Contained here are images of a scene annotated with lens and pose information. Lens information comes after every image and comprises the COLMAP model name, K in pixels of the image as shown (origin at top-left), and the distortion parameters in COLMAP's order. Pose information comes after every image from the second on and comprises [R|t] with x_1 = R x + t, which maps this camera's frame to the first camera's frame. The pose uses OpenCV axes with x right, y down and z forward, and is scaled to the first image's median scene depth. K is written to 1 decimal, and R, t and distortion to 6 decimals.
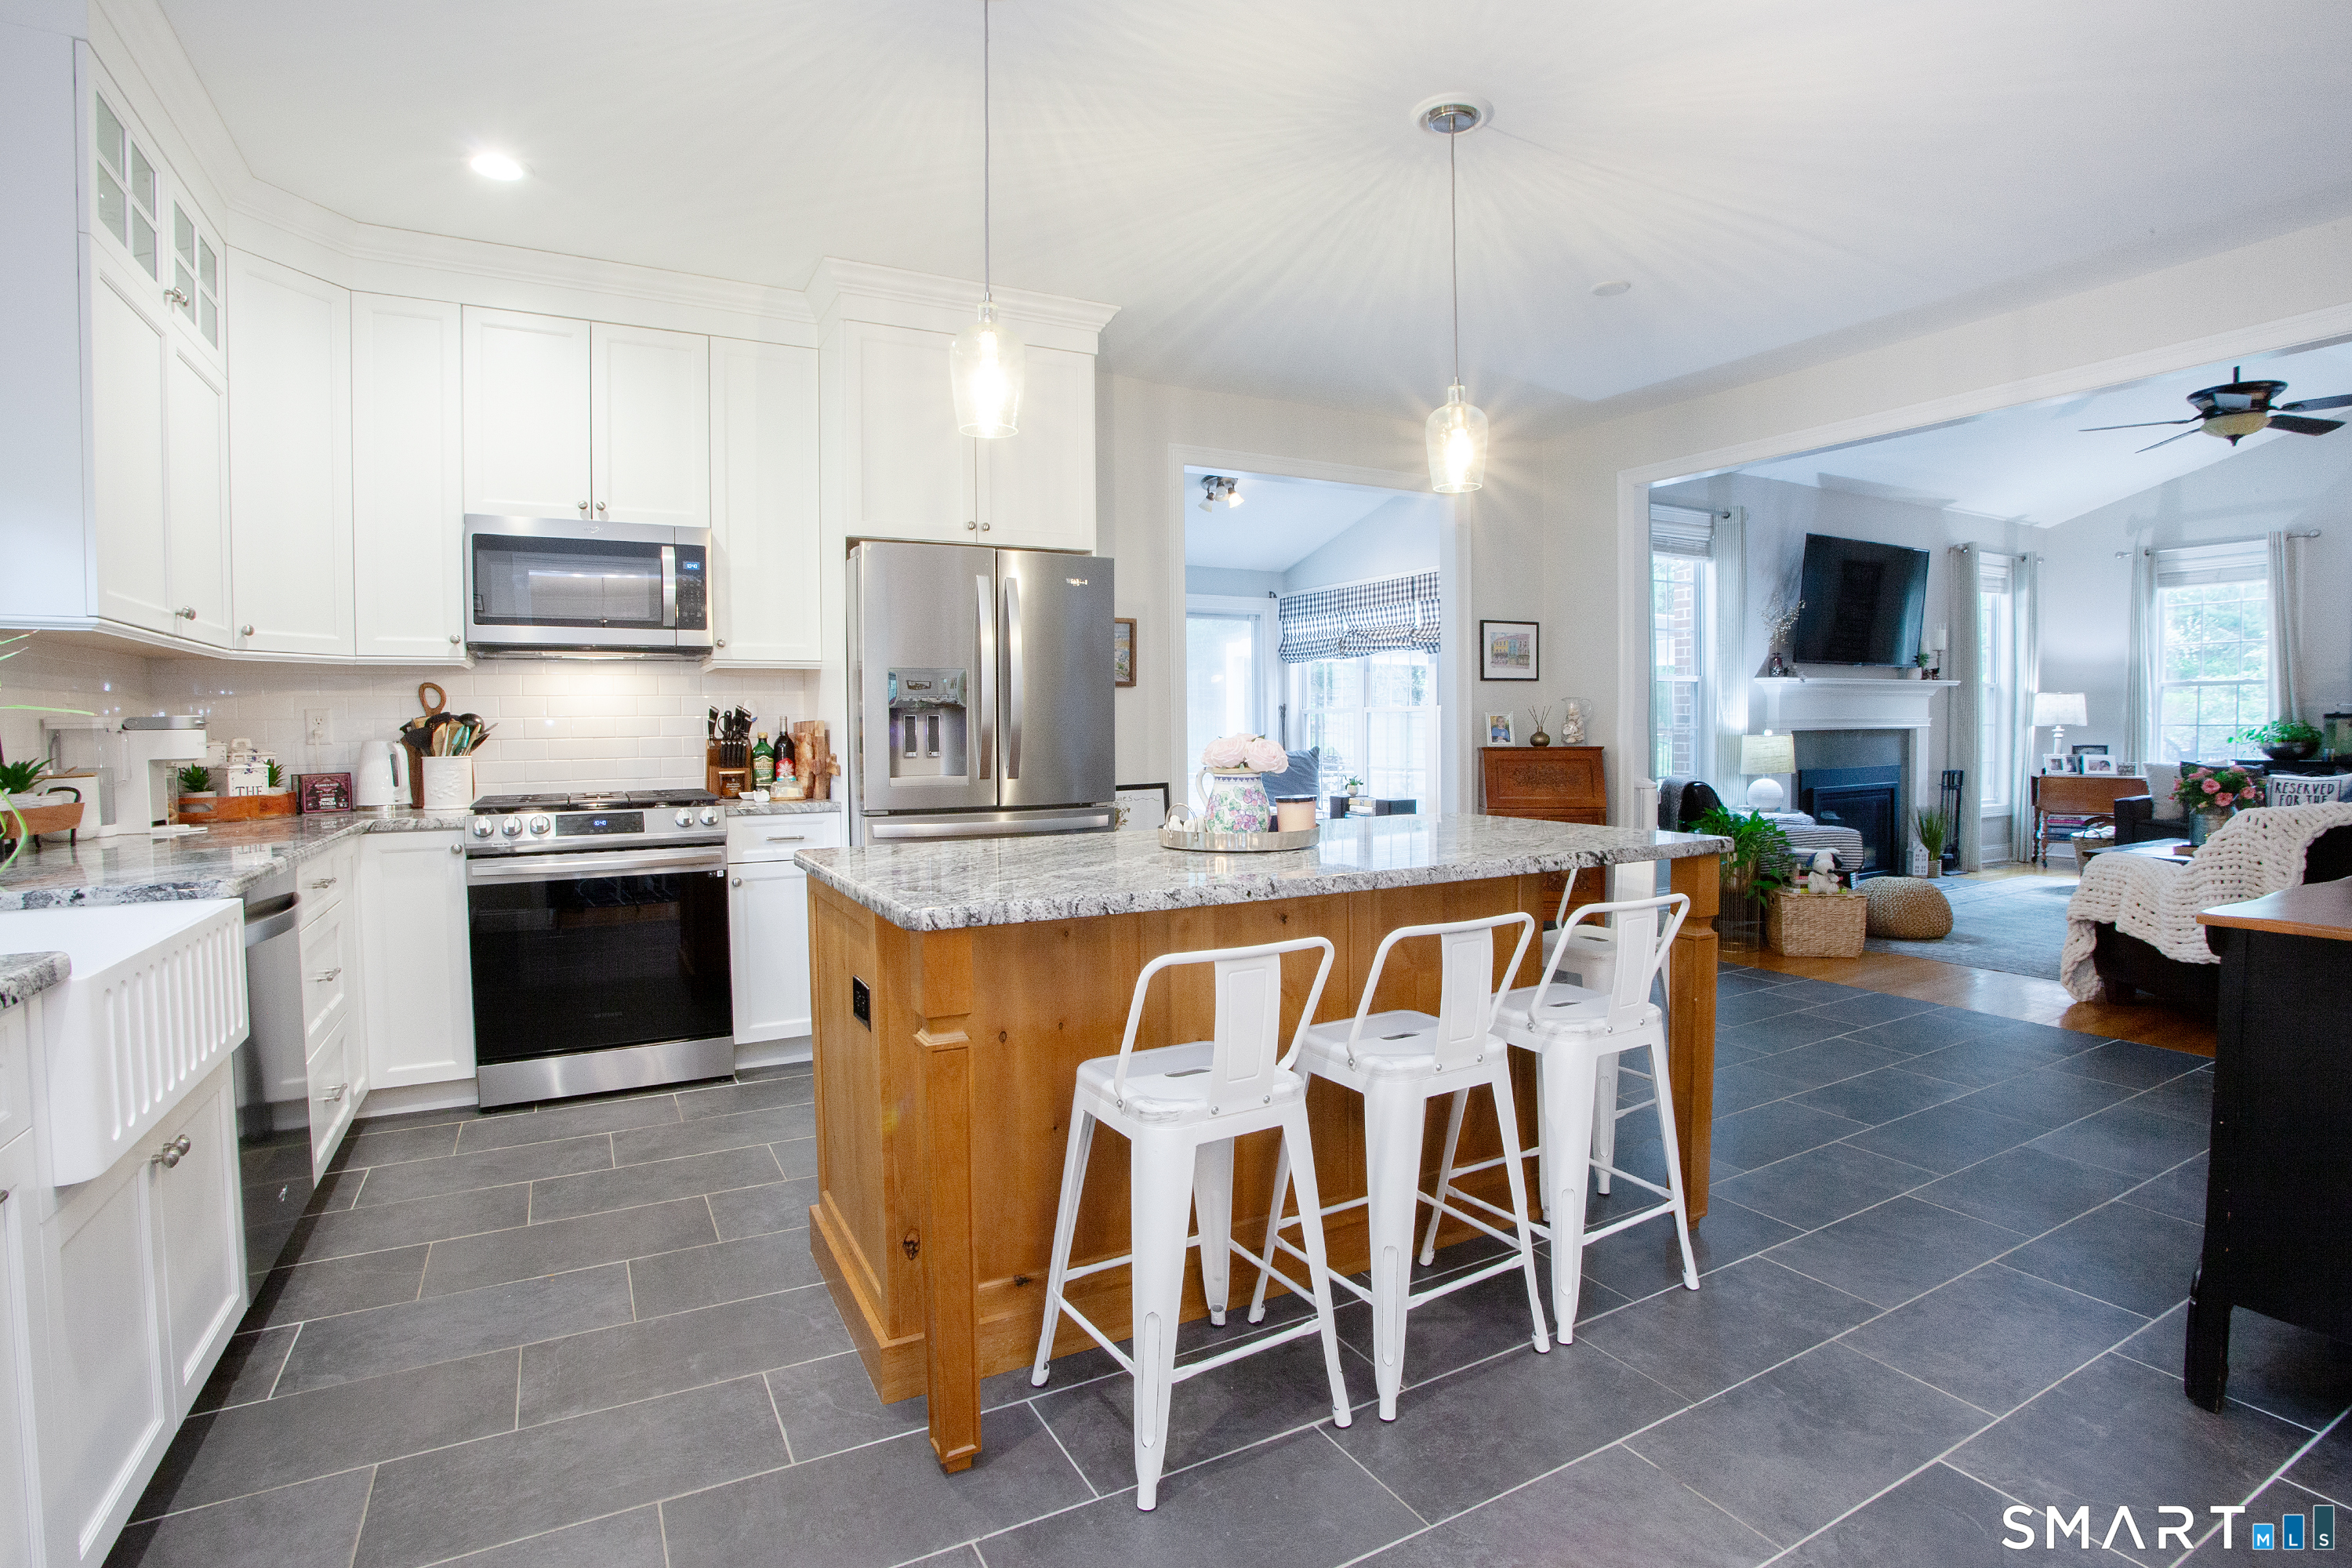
lens RADIAL K [[1181.8, 0, 1217.1], [0, 1181.8, 783.9], [0, 0, 1]] dist [-0.079905, 0.025436]
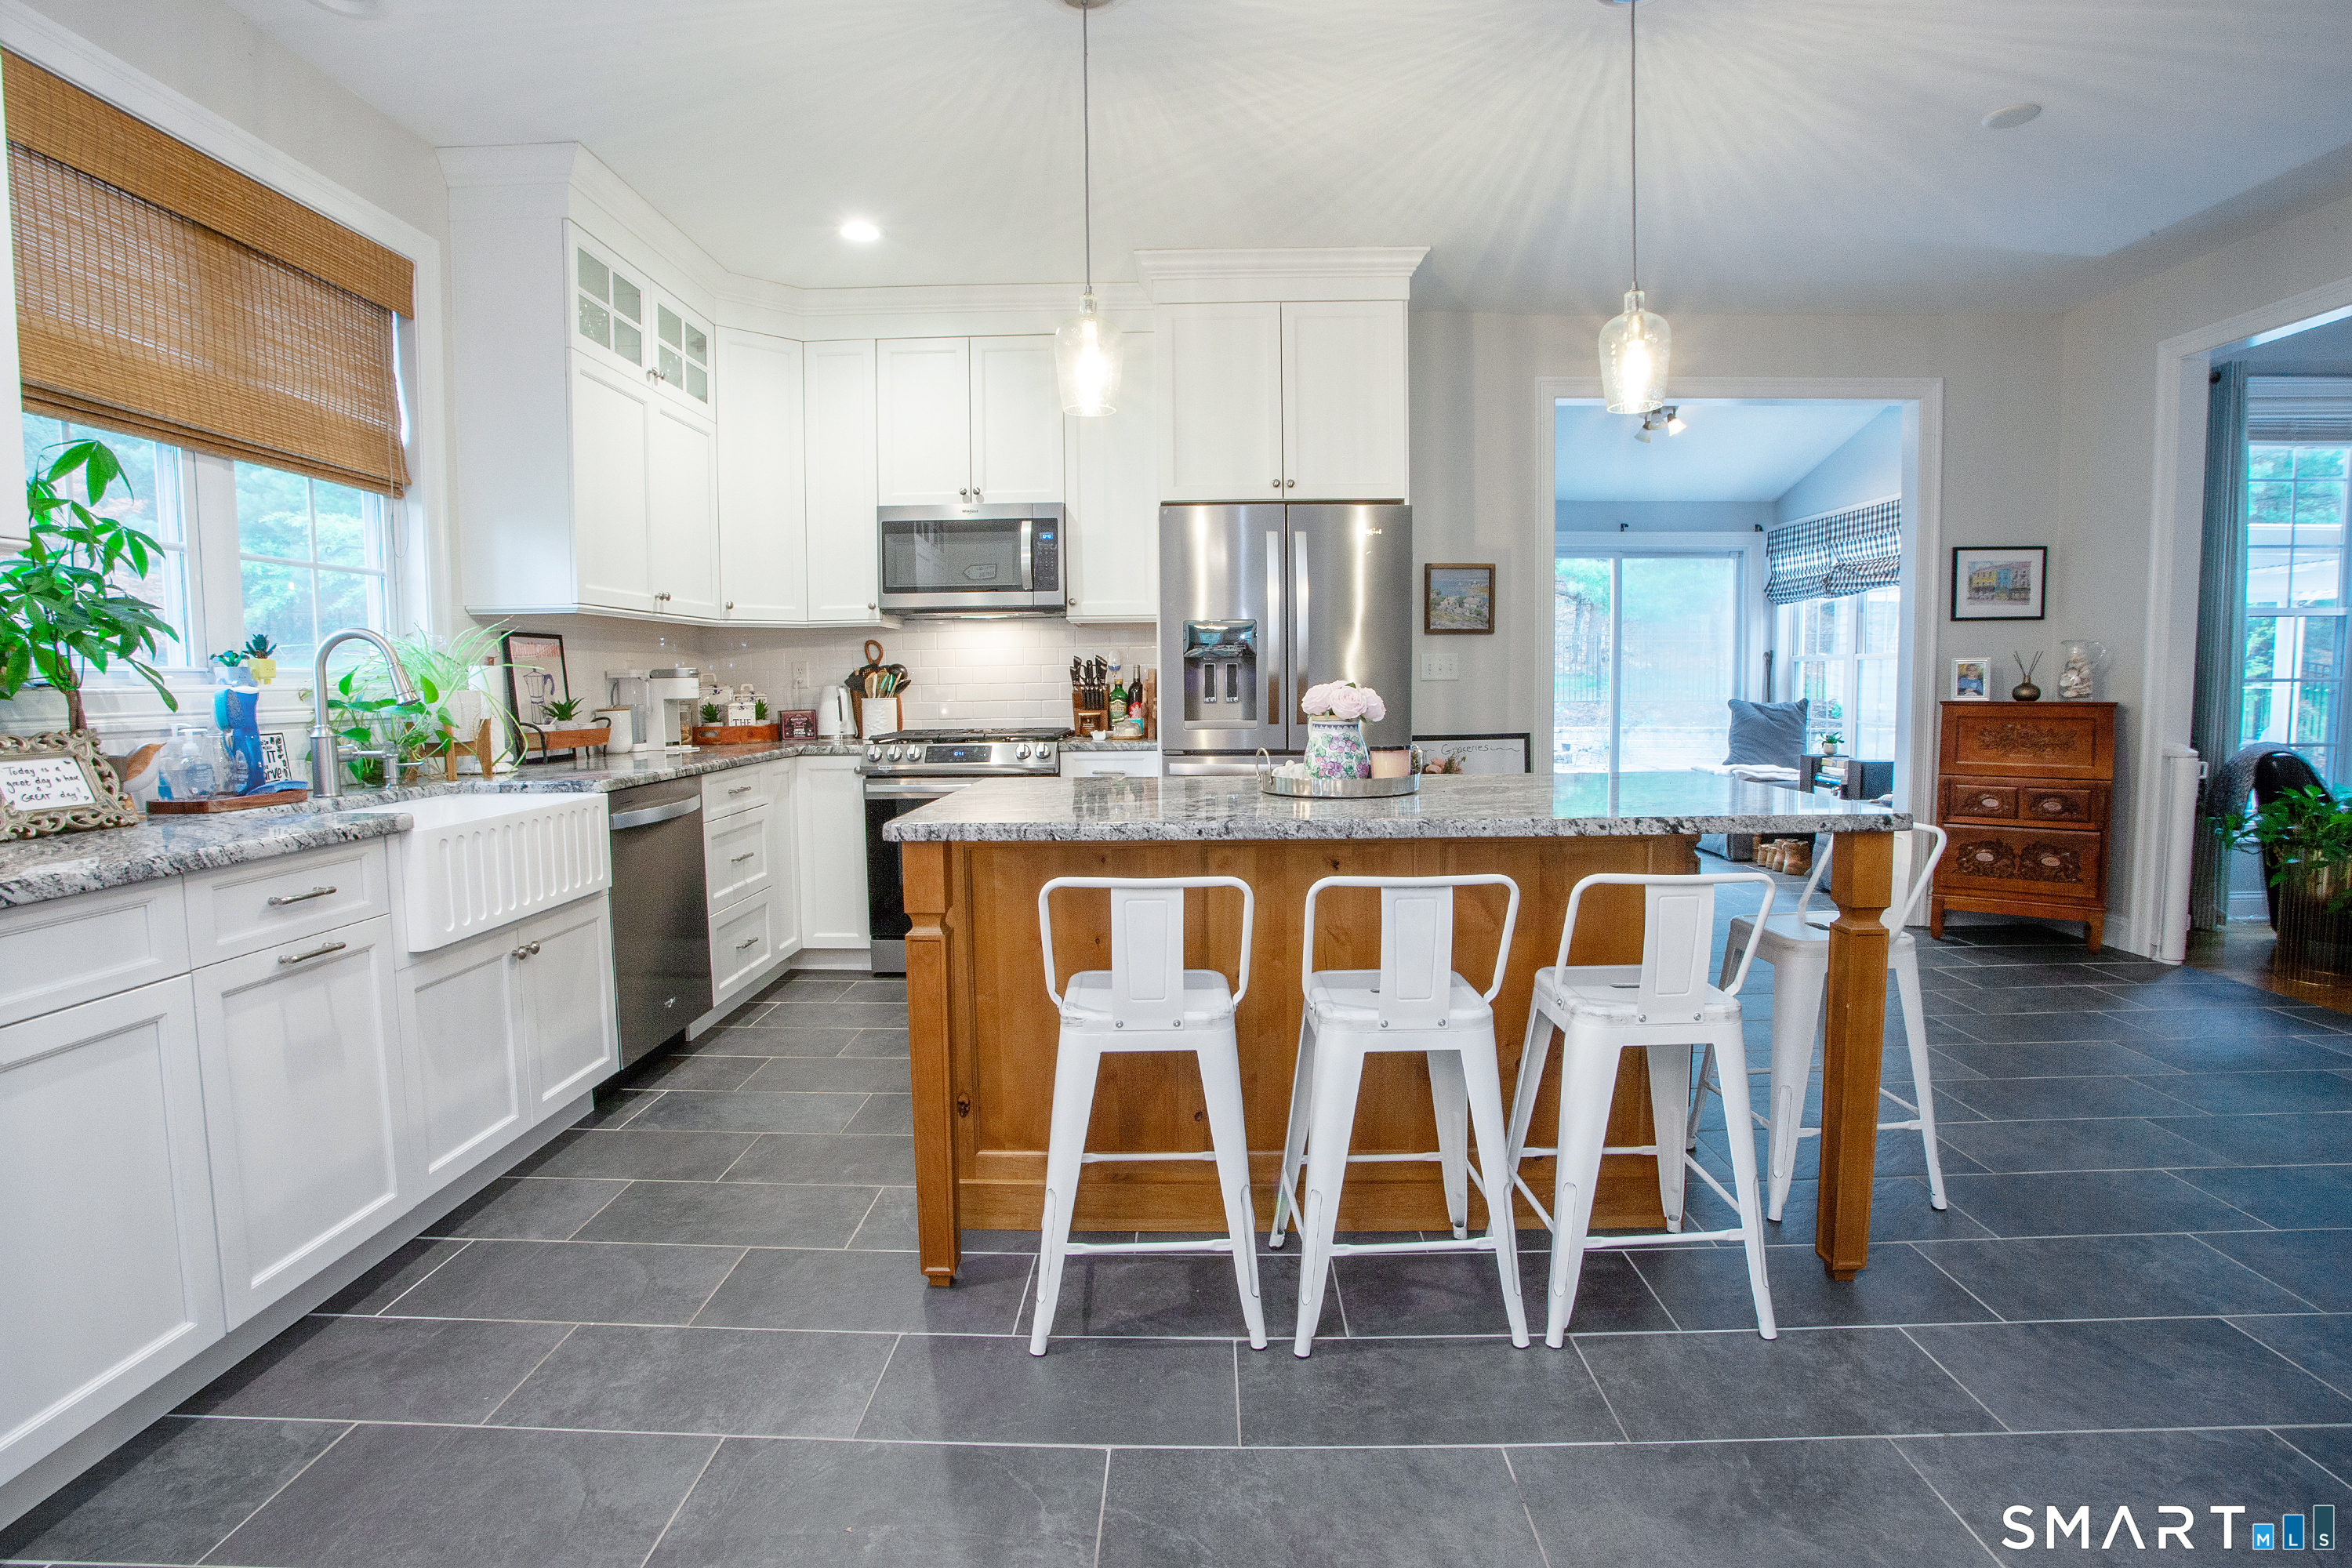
lens RADIAL K [[1181.8, 0, 1162.8], [0, 1181.8, 785.2], [0, 0, 1]] dist [-0.079905, 0.025436]
pose [[0.857110, 0.045734, -0.513099, 0.290515], [-0.022513, 0.998425, 0.051386, -0.001759], [0.514641, -0.032492, 0.856790, 0.039605]]
